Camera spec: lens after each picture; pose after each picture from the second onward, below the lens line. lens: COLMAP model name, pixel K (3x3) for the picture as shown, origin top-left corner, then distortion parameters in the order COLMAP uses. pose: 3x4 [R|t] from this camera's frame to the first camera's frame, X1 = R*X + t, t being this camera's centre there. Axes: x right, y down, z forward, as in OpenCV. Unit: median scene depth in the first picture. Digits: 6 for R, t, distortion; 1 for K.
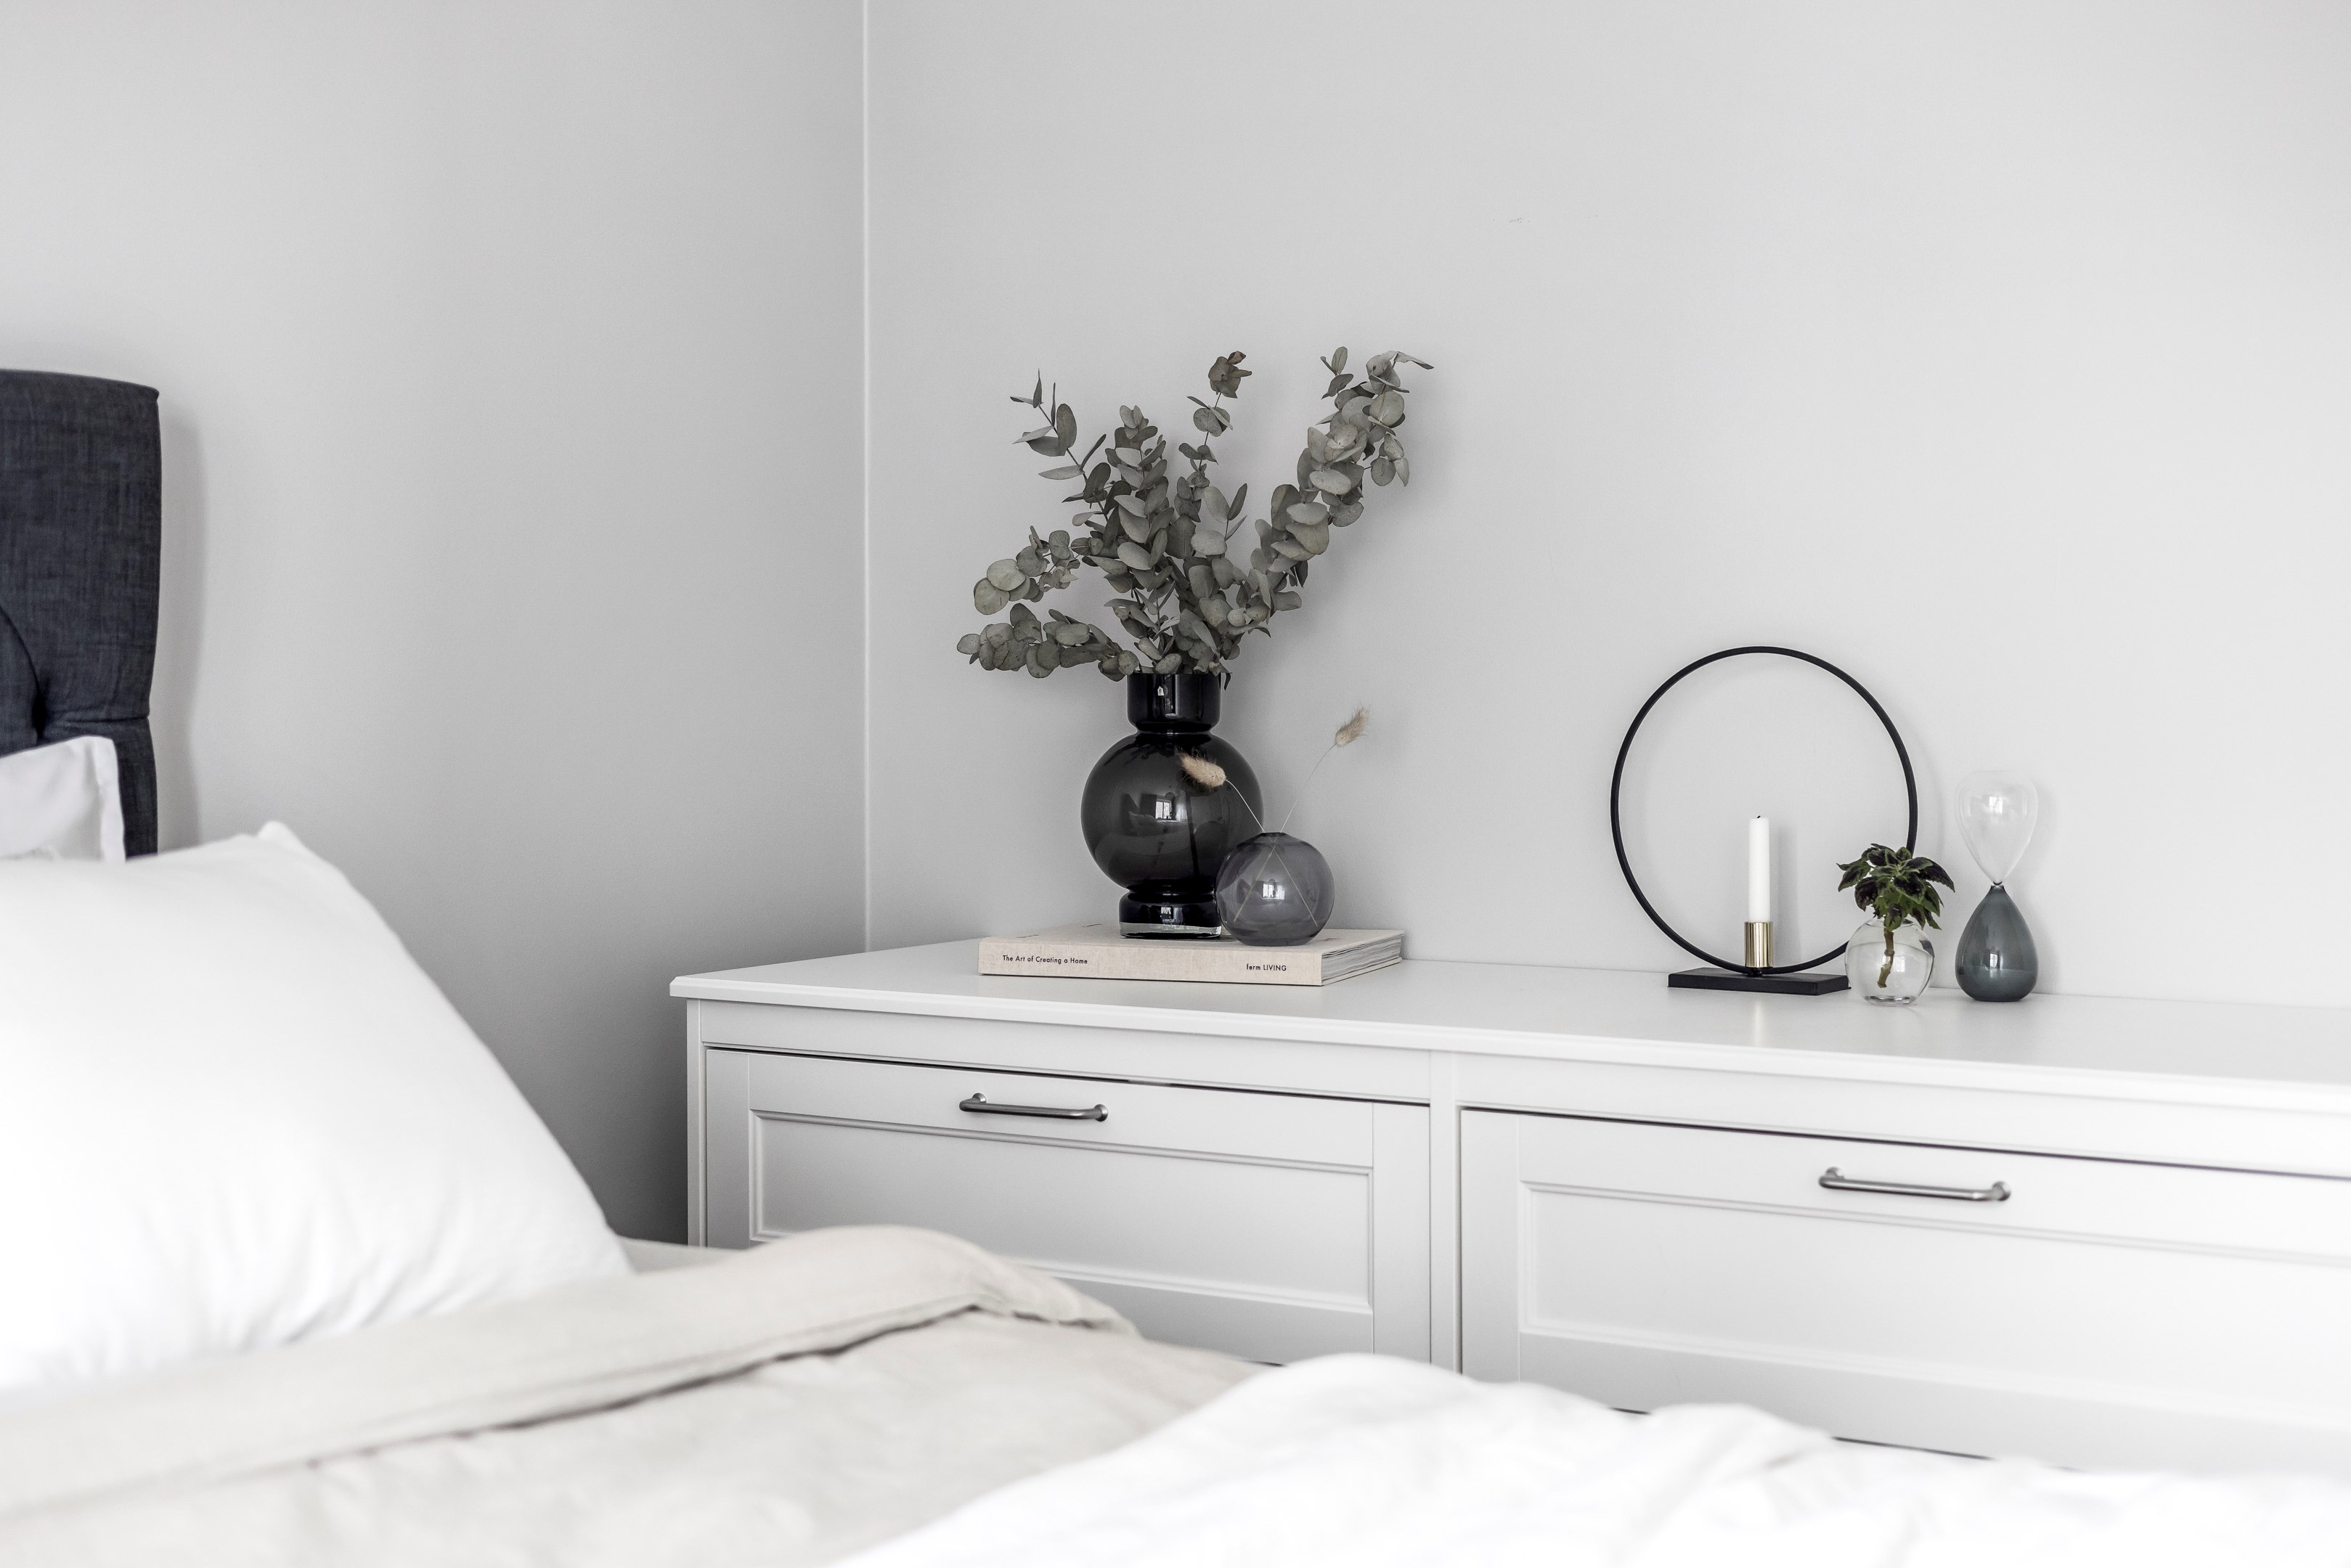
lens RADIAL K [[3187.2, 0, 1175.5], [0, 3187.2, 784.0], [0, 0, 1]] dist [-0.093128, 0.006932]
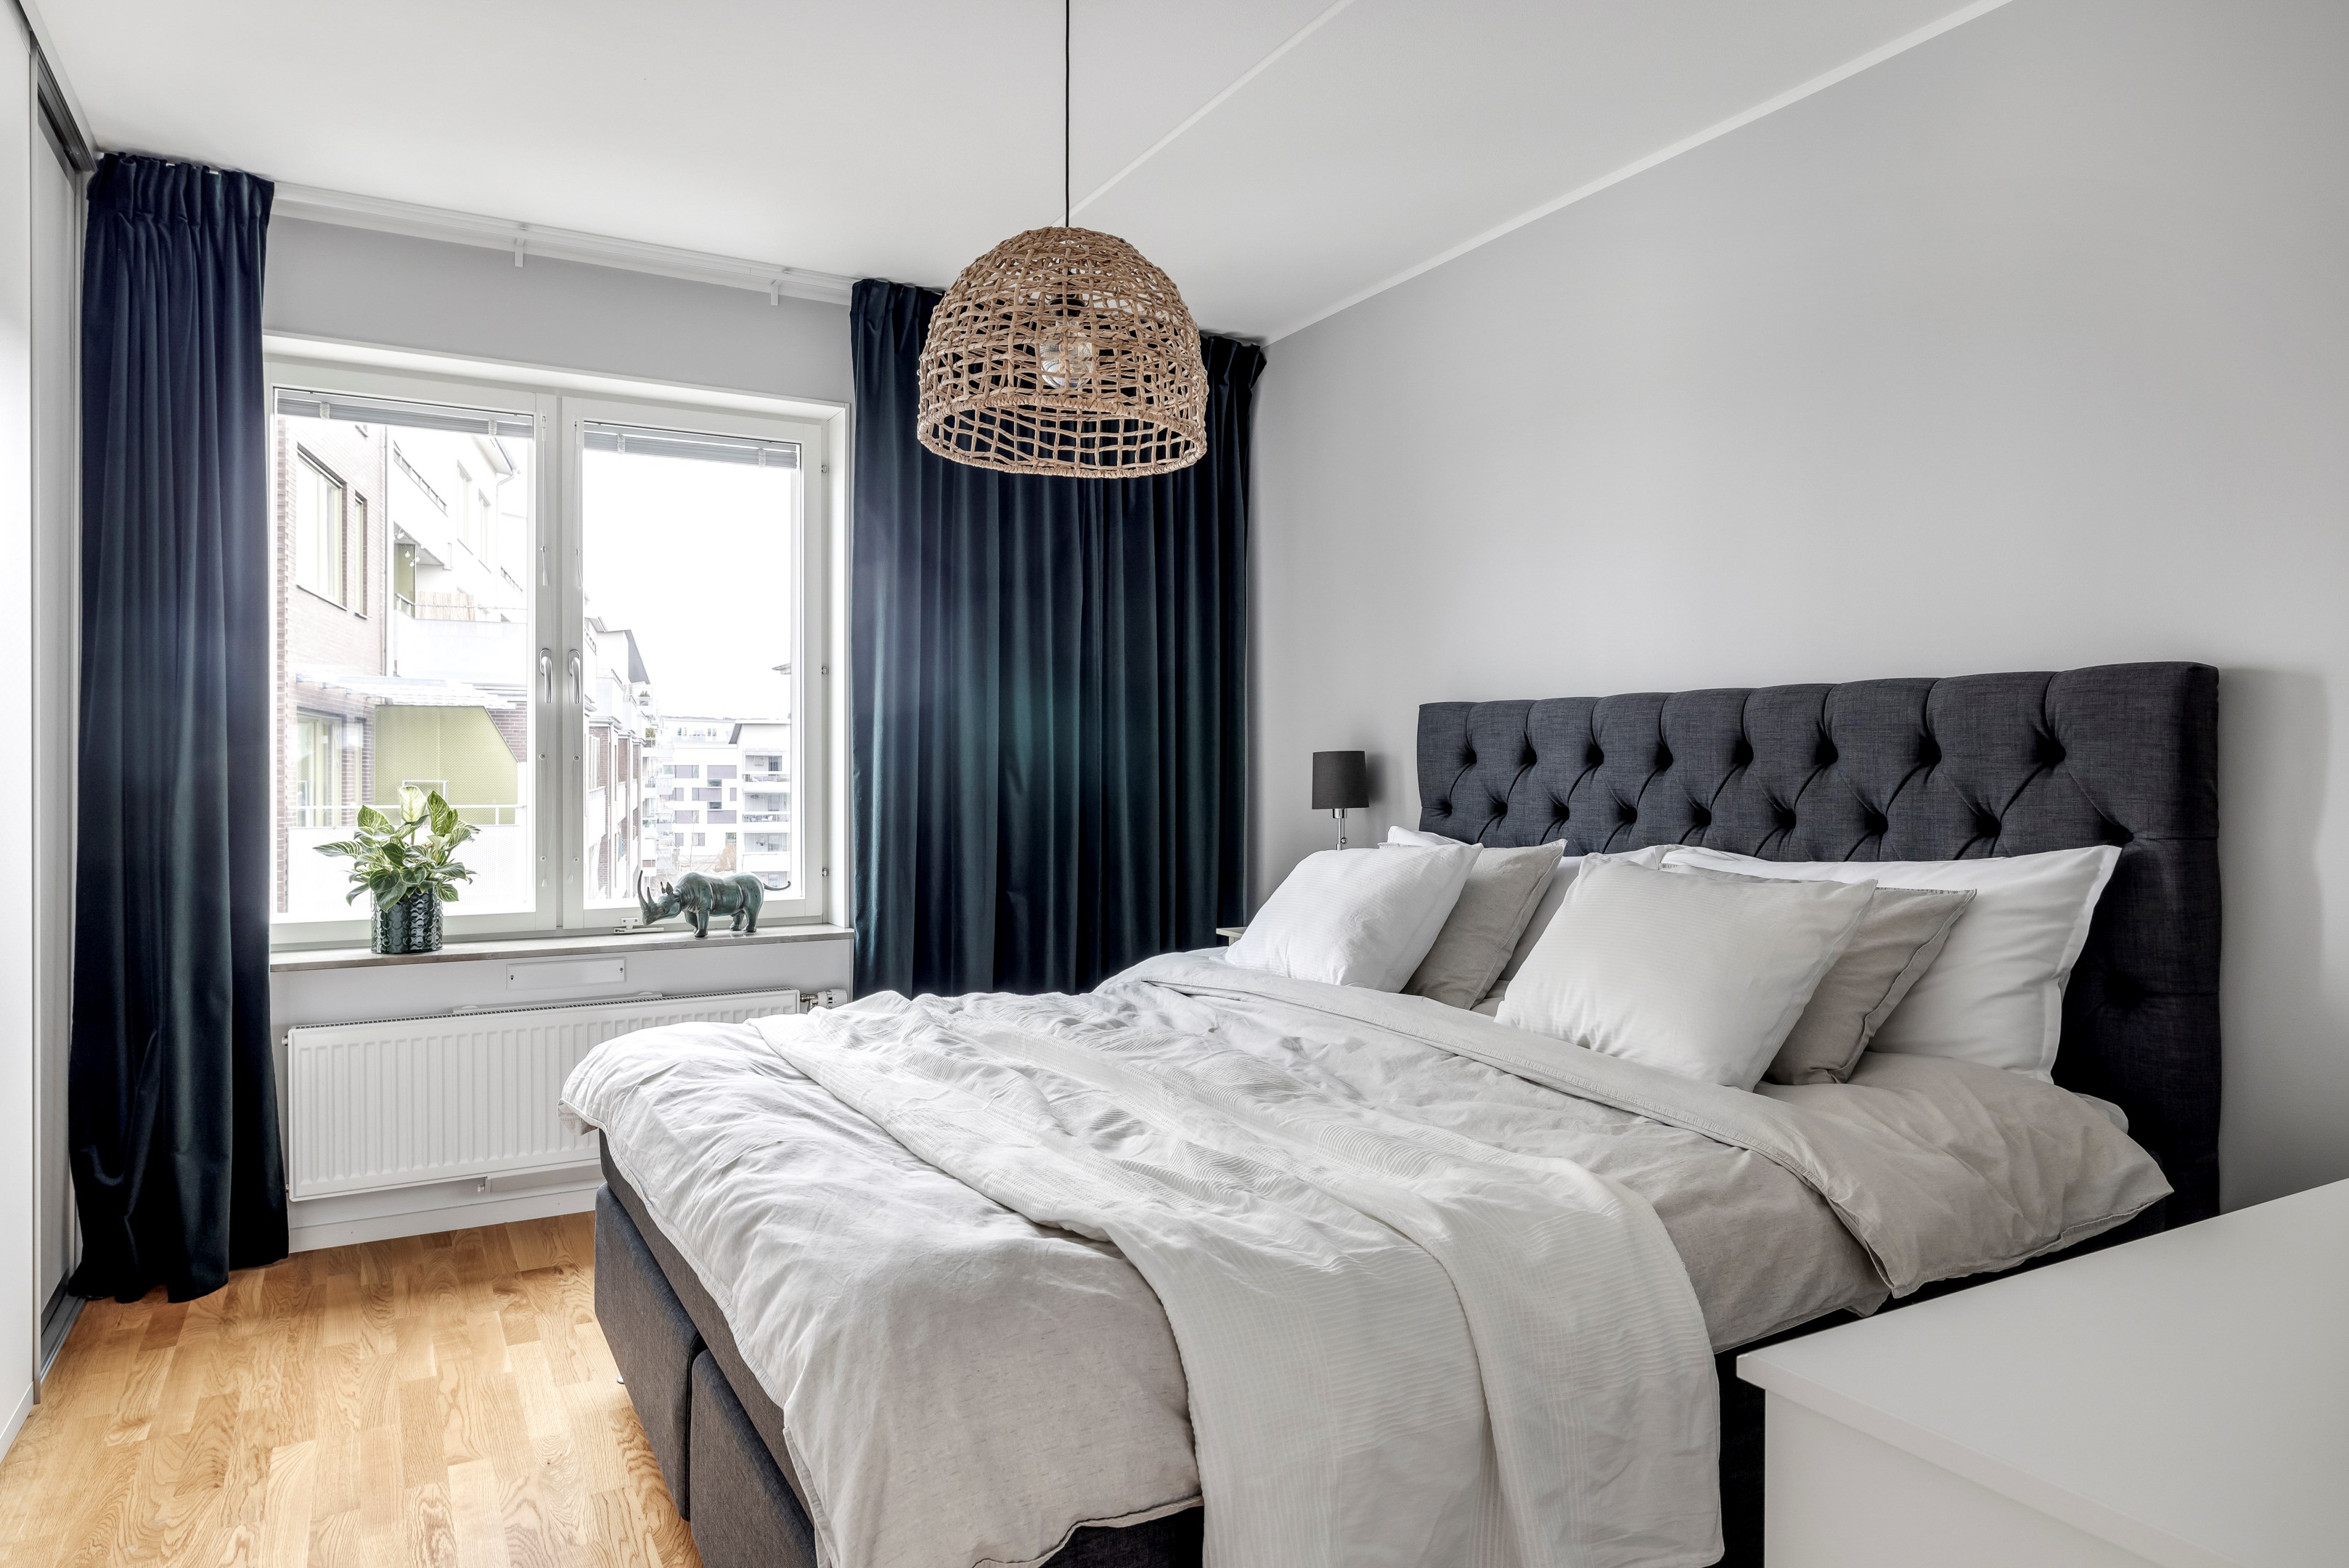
lens RADIAL K [[1403.0, 0, 1174.5], [0, 1403.0, 784.0], [0, 0, 1]] dist [0.000133, 0.000383]
pose [[-0.466577, 0.011113, -0.884411, 0.619181], [-0.035546, 0.998878, 0.031304, -0.052490], [0.883766, 0.046043, -0.465658, 0.765343]]
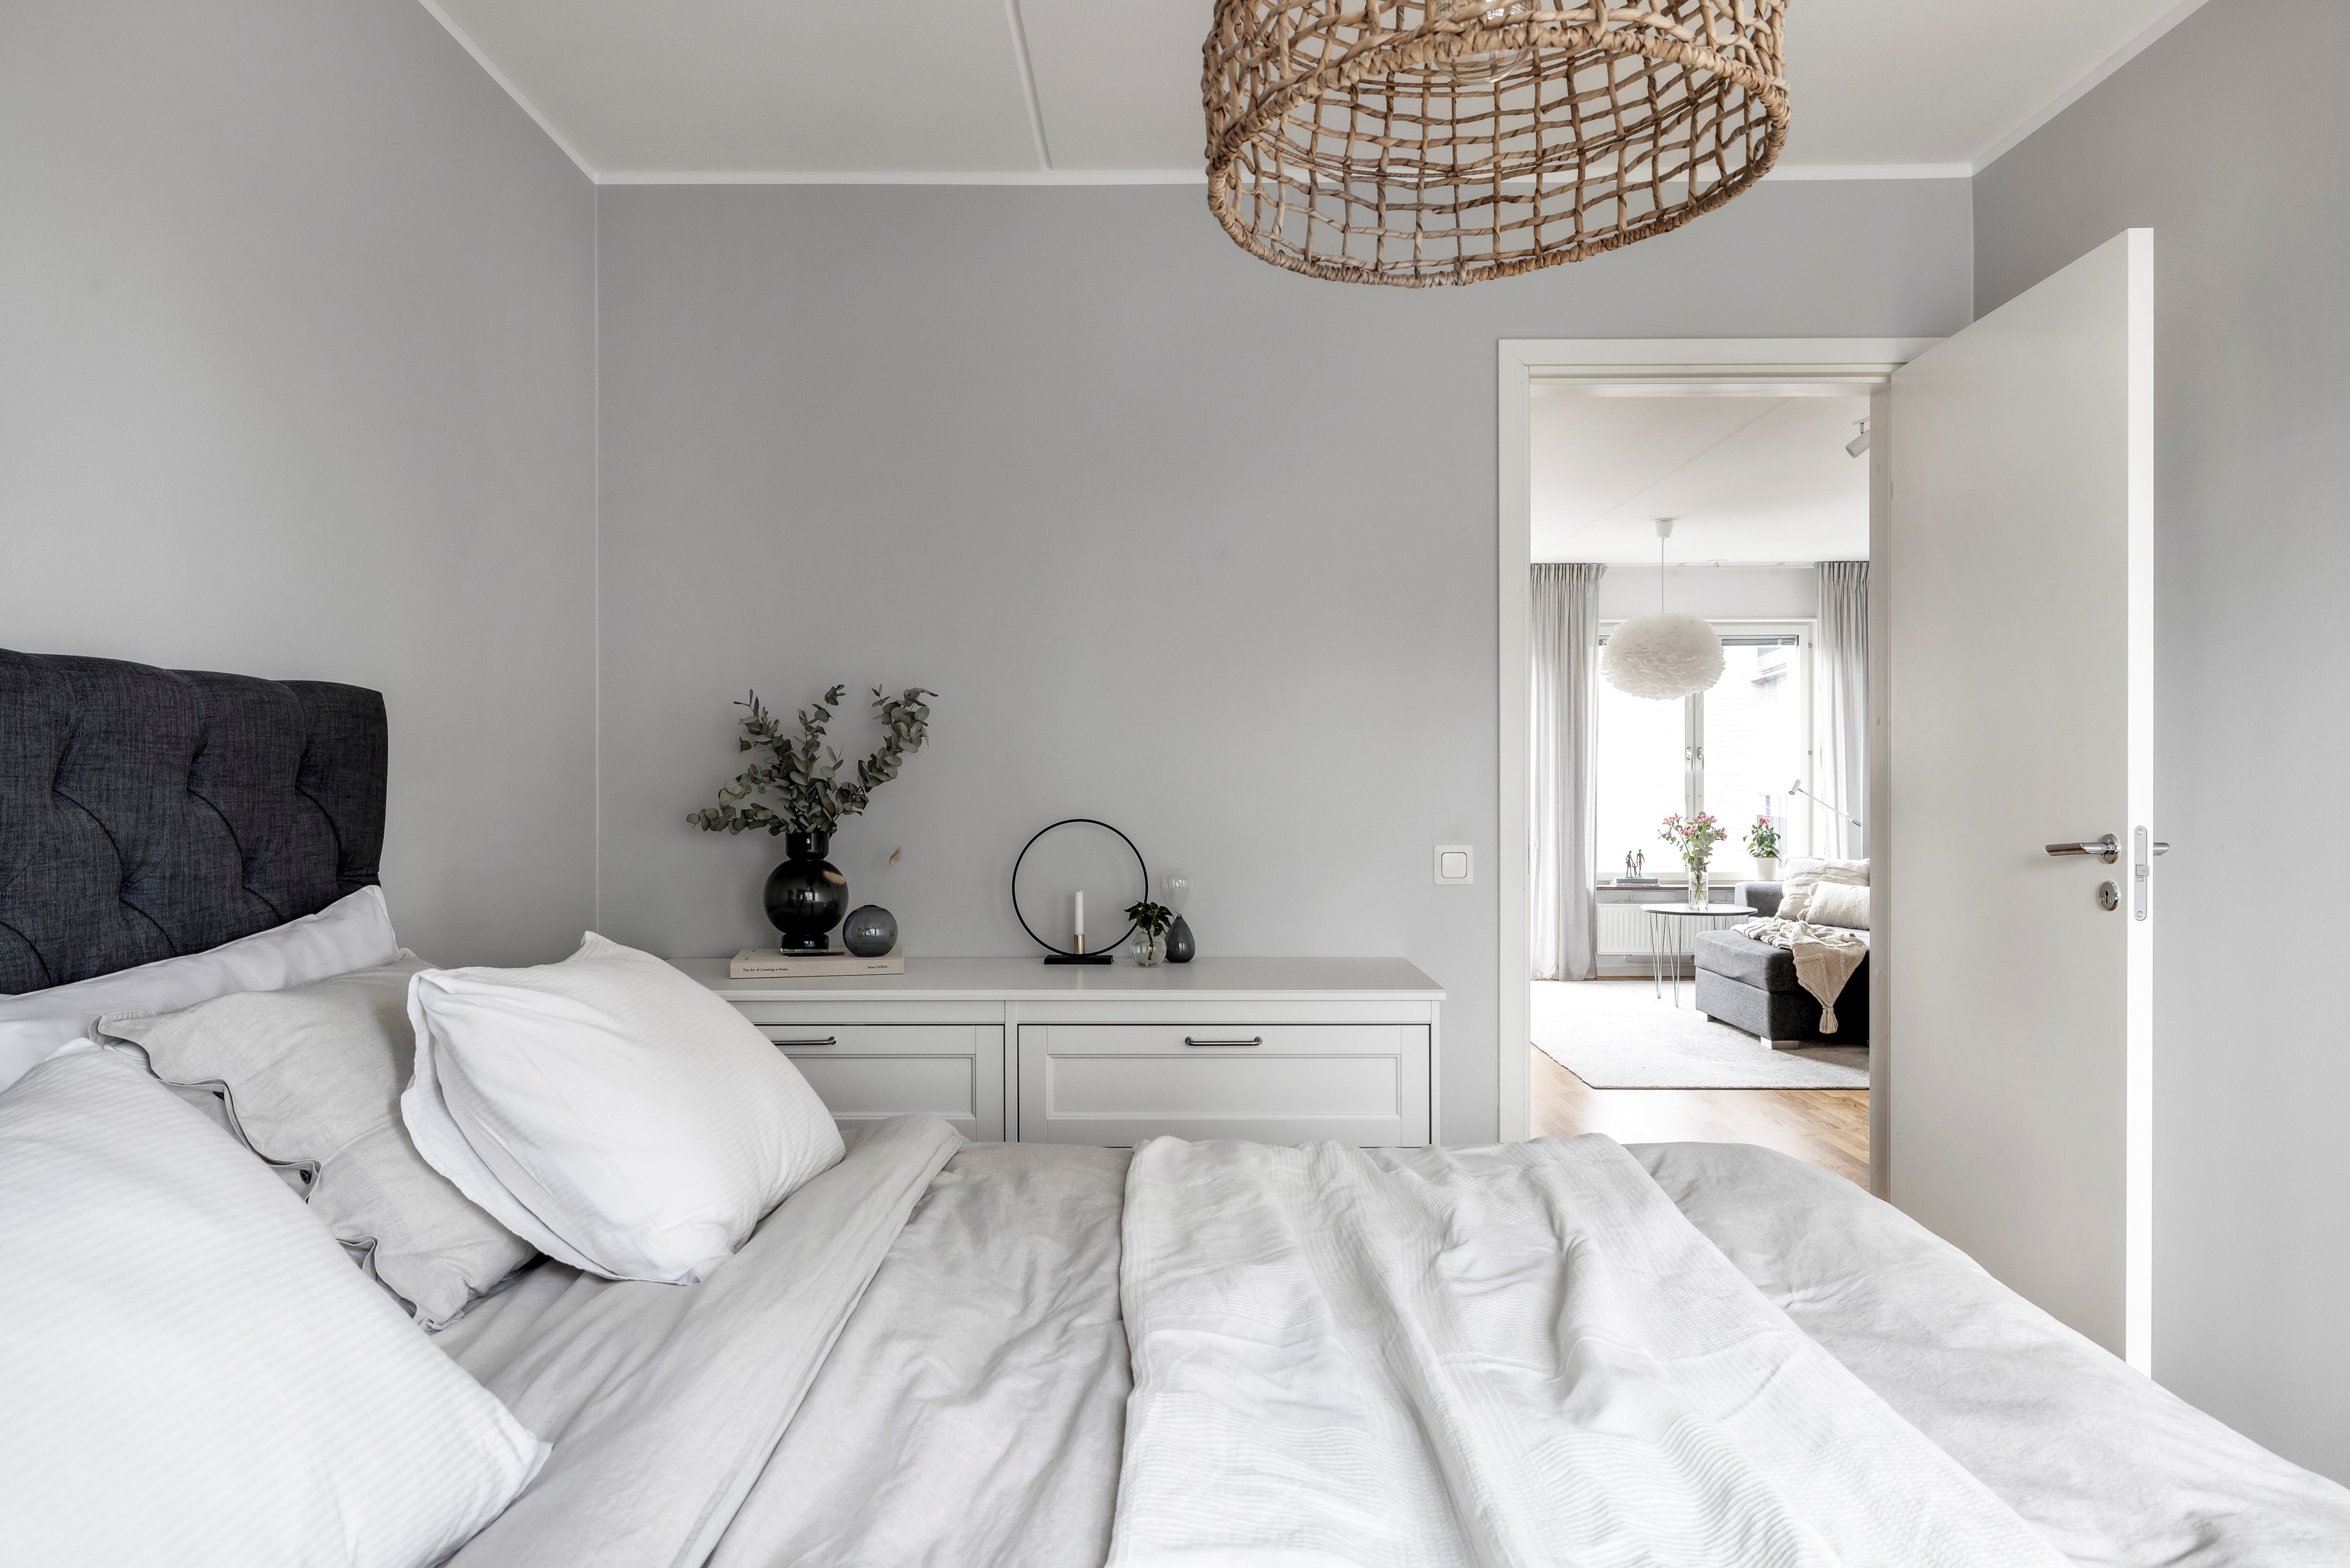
lens RADIAL K [[1466.8, 0, 1175.0], [0, 1466.8, 784.0], [0, 0, 1]] dist [-0.000596, 0.000080]
pose [[0.840473, 0.002990, 0.541846, -0.354816], [0.018497, 0.999244, -0.034206, -0.030763], [-0.541538, 0.038772, 0.839782, 0.033809]]
